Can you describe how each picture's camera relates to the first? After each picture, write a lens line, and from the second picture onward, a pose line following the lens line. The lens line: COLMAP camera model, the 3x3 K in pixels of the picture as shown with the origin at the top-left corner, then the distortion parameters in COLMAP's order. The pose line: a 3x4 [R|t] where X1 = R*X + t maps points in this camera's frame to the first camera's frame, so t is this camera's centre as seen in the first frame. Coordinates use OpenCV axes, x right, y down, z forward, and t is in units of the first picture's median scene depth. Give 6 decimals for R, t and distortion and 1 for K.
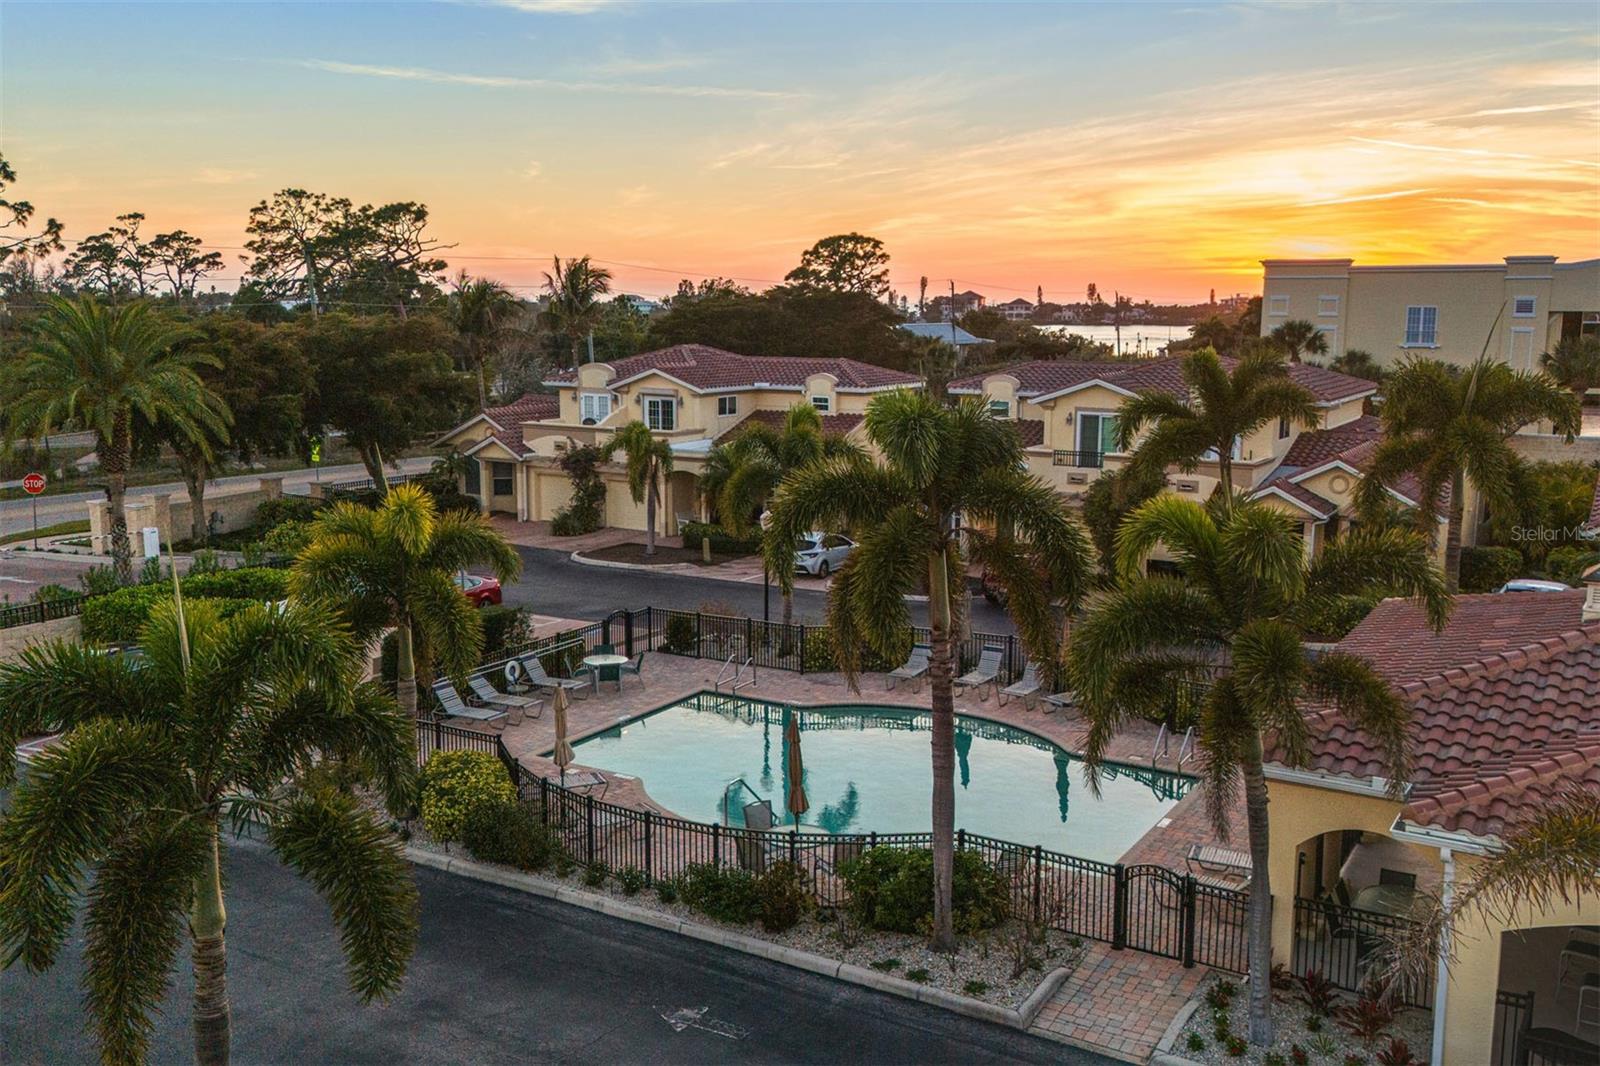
lens RADIAL K [[1464.7, 0, 800.0], [0, 1464.7, 533.0], [0, 0, 1]] dist [0.126636, -0.228211]
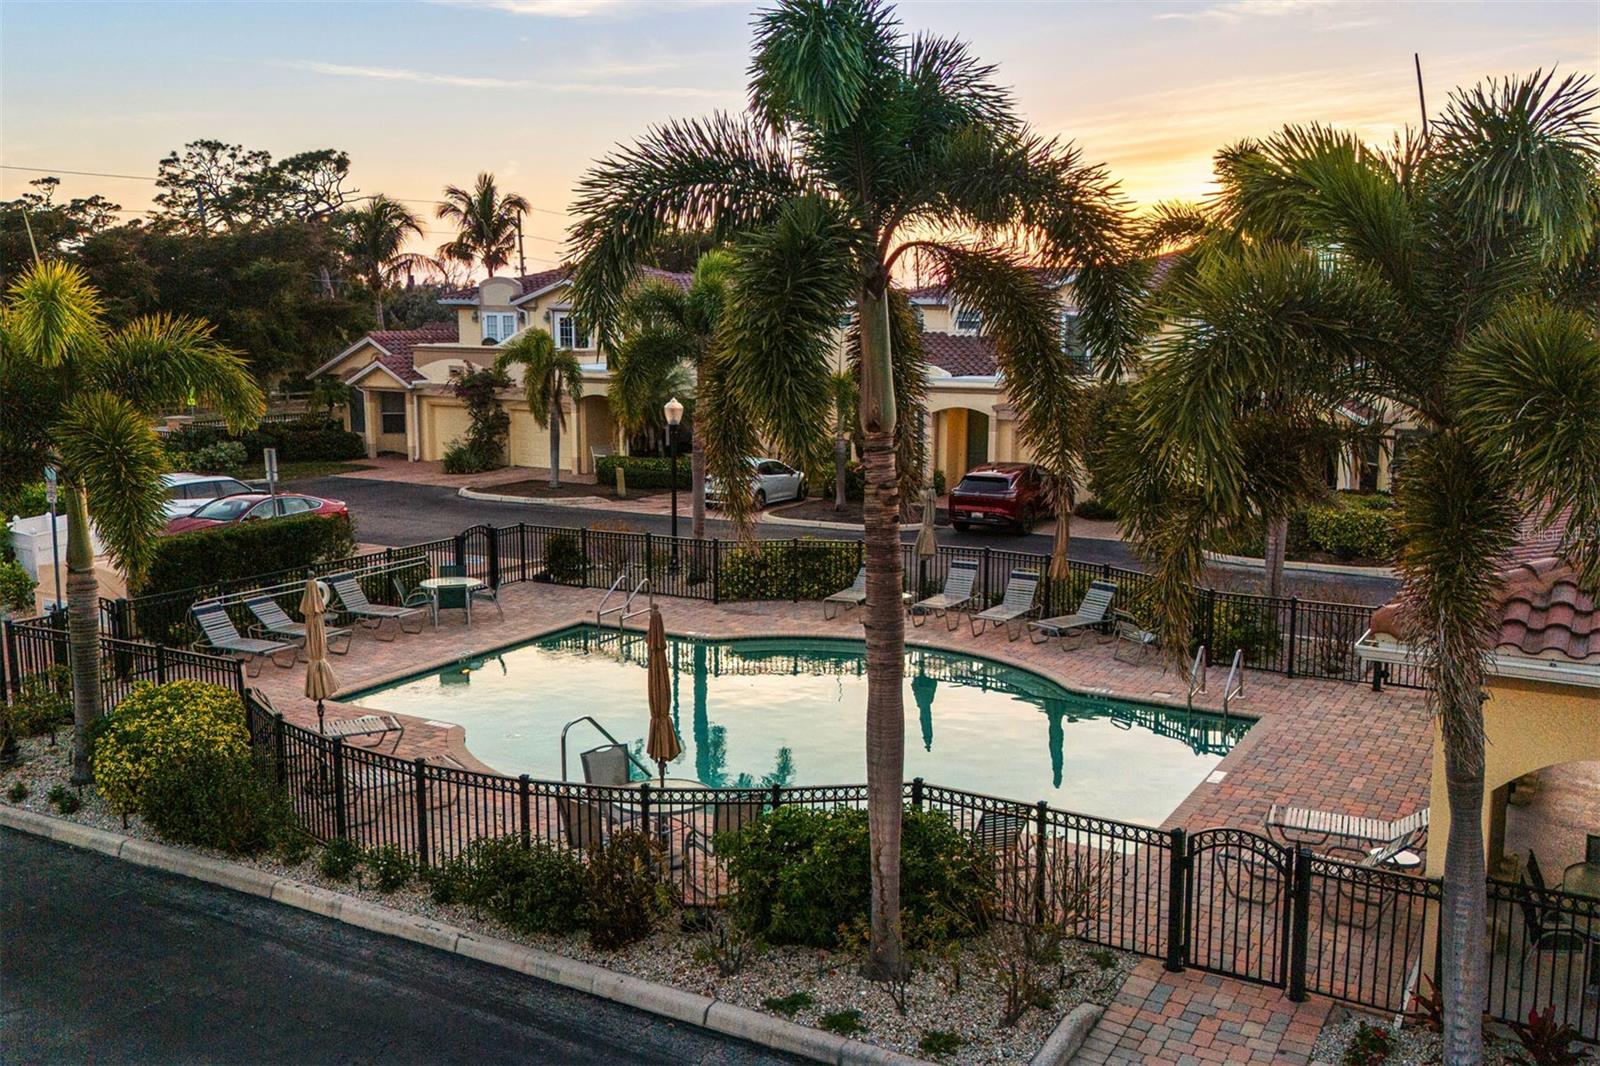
lens RADIAL K [[1464.7, 0, 800.0], [0, 1464.7, 533.0], [0, 0, 1]] dist [0.126636, -0.228211]
pose [[0.999739, -0.004919, 0.022296, 0.042731], [0.004909, 0.999988, 0.000459, 0.088734], [-0.022298, -0.000350, 0.999751, 0.348060]]
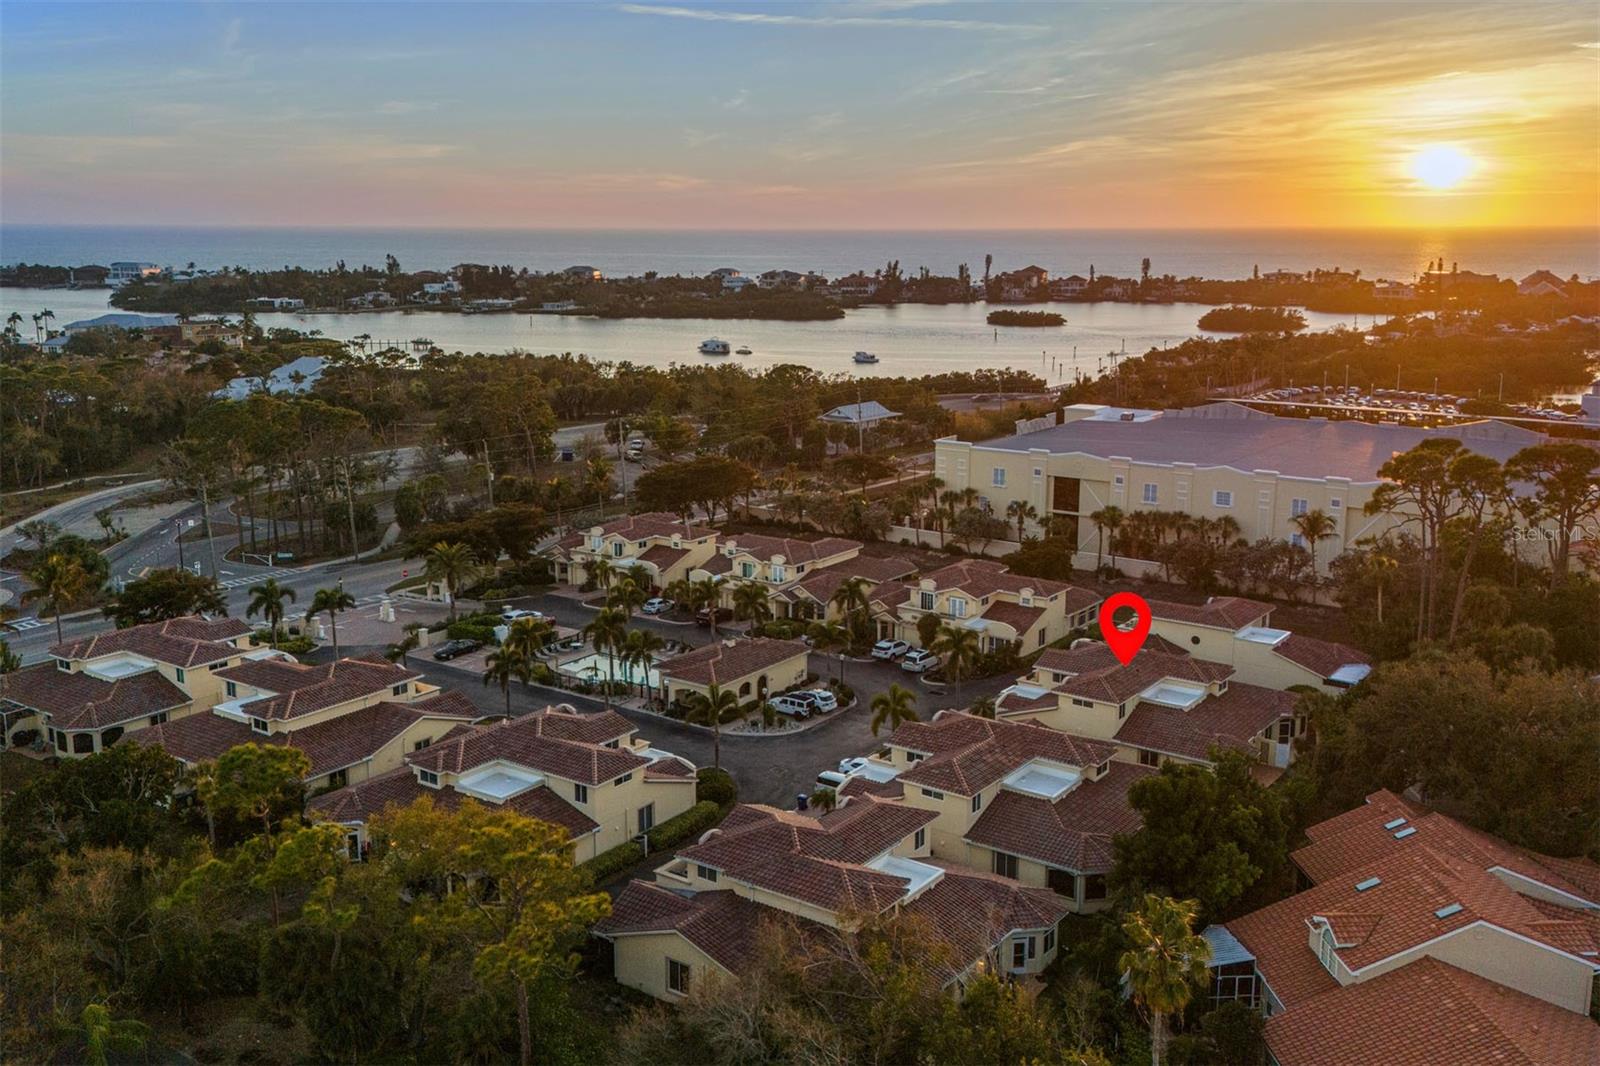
lens RADIAL K [[1464.7, 0, 800.0], [0, 1464.7, 533.0], [0, 0, 1]] dist [0.126636, -0.228211]
pose [[0.996731, 0.011883, -0.079910, 1.190914], [-0.008035, 0.998800, 0.048307, -0.623567], [0.080389, -0.047507, 0.995631, -4.415038]]
